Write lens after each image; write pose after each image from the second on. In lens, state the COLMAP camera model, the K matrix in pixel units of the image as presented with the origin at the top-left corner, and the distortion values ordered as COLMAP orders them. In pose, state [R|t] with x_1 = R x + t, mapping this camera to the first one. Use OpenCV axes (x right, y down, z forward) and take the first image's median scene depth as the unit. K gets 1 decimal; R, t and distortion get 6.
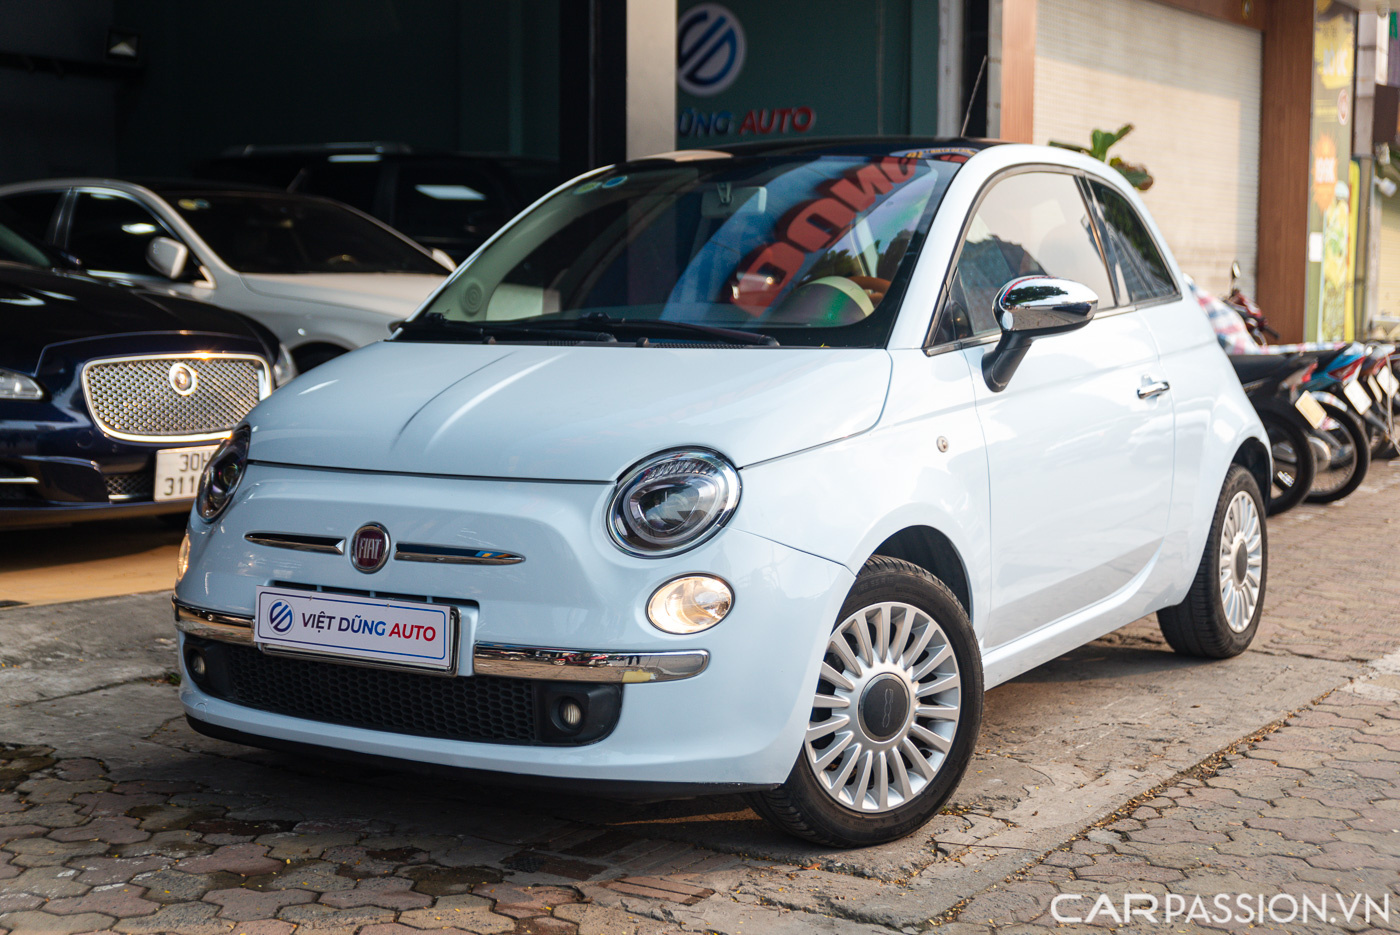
lens RADIAL K [[1759.4, 0, 703.5], [0, 1759.4, 501.4], [0, 0, 1]] dist [-0.000794, -0.019234]
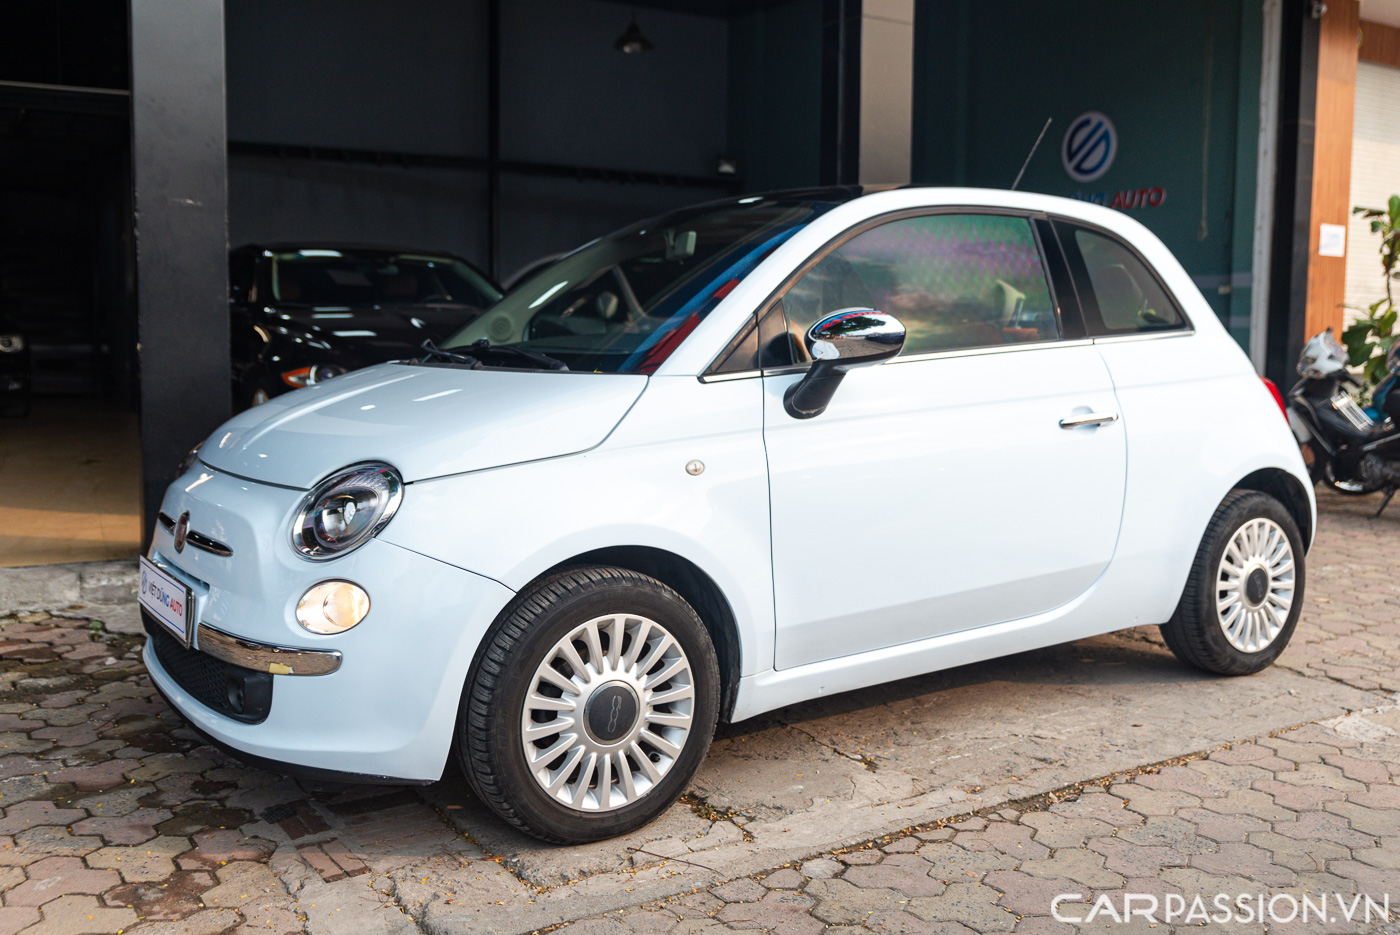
lens RADIAL K [[1188.9, 0, 751.6], [0, 1188.9, 452.2], [0, 0, 1]] dist [-0.017722, -0.001801]
pose [[0.929358, 0.042763, -0.366694, 0.433023], [-0.048866, 0.998778, -0.007373, -0.038431], [0.365930, 0.024771, 0.930313, 0.358884]]
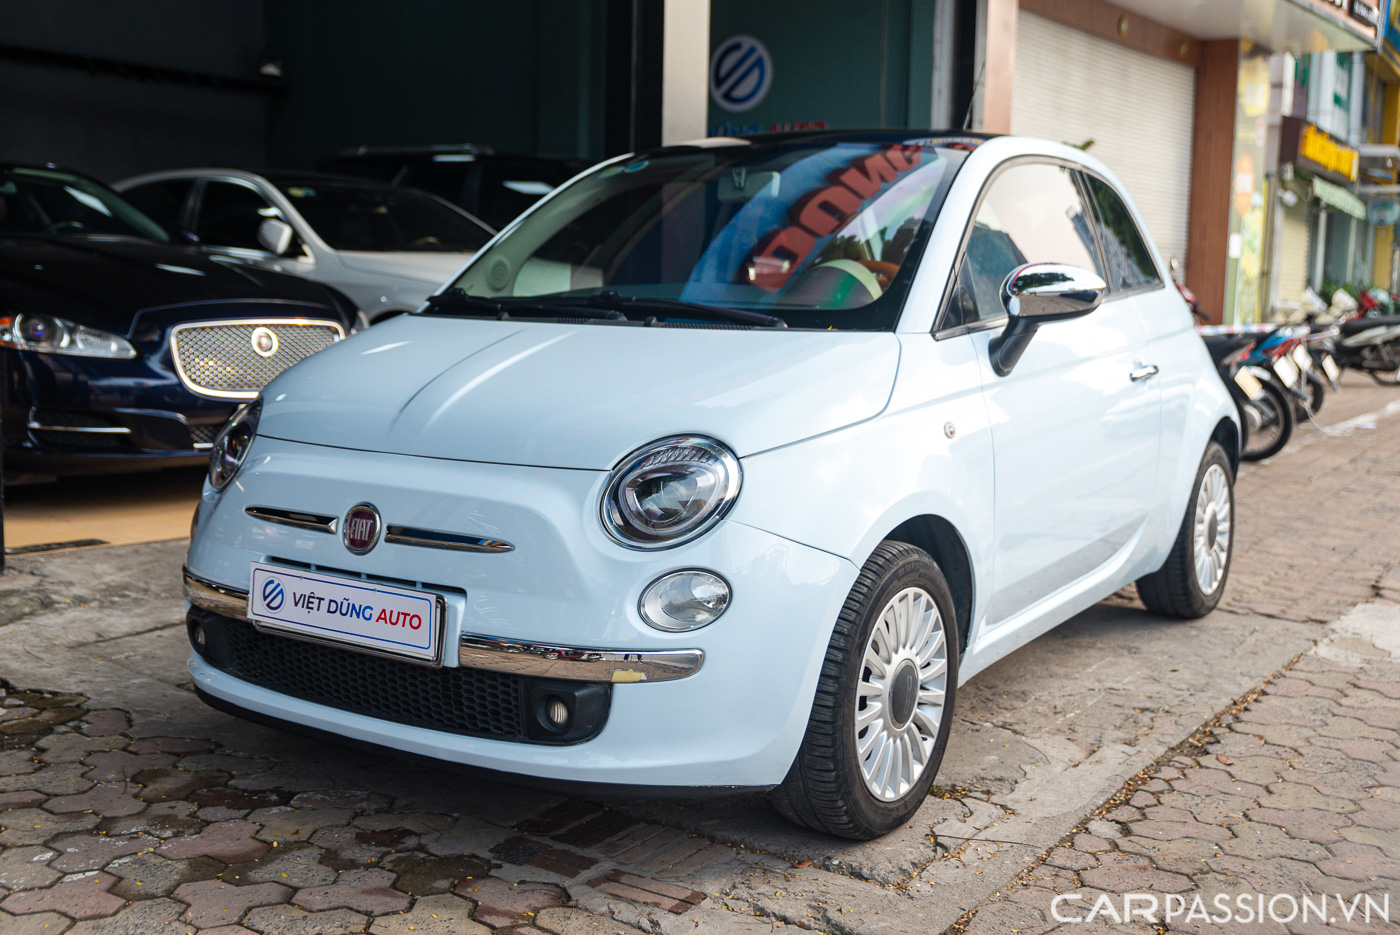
lens RADIAL K [[1370.1, 0, 700.8], [0, 1370.1, 444.8], [0, 0, 1]] dist [-0.002499, 0.008581]
pose [[0.999481, 0.020175, -0.025100, 0.015476], [-0.020030, 0.999781, 0.006002, -0.026222], [0.025215, -0.005496, 0.999667, 0.227072]]
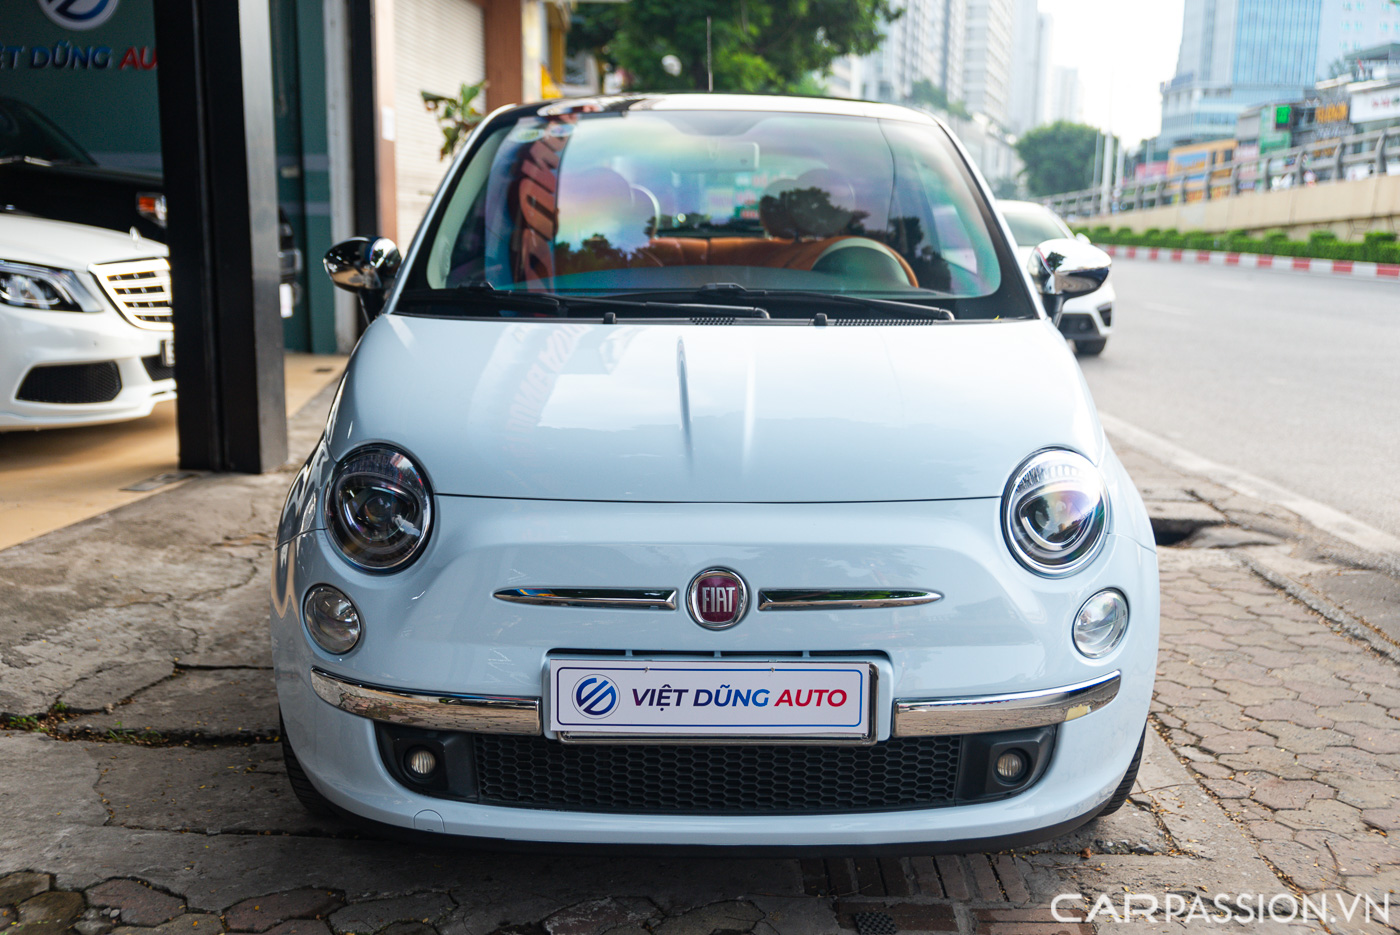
lens RADIAL K [[1333.1, 0, 653.5], [0, 1333.1, 493.2], [0, 0, 1]] dist [-0.003869, -0.000457]
pose [[0.871266, -0.094861, 0.481556, -0.467871], [0.049747, 0.993160, 0.105635, -0.081133], [-0.488283, -0.068080, 0.870026, 0.449790]]
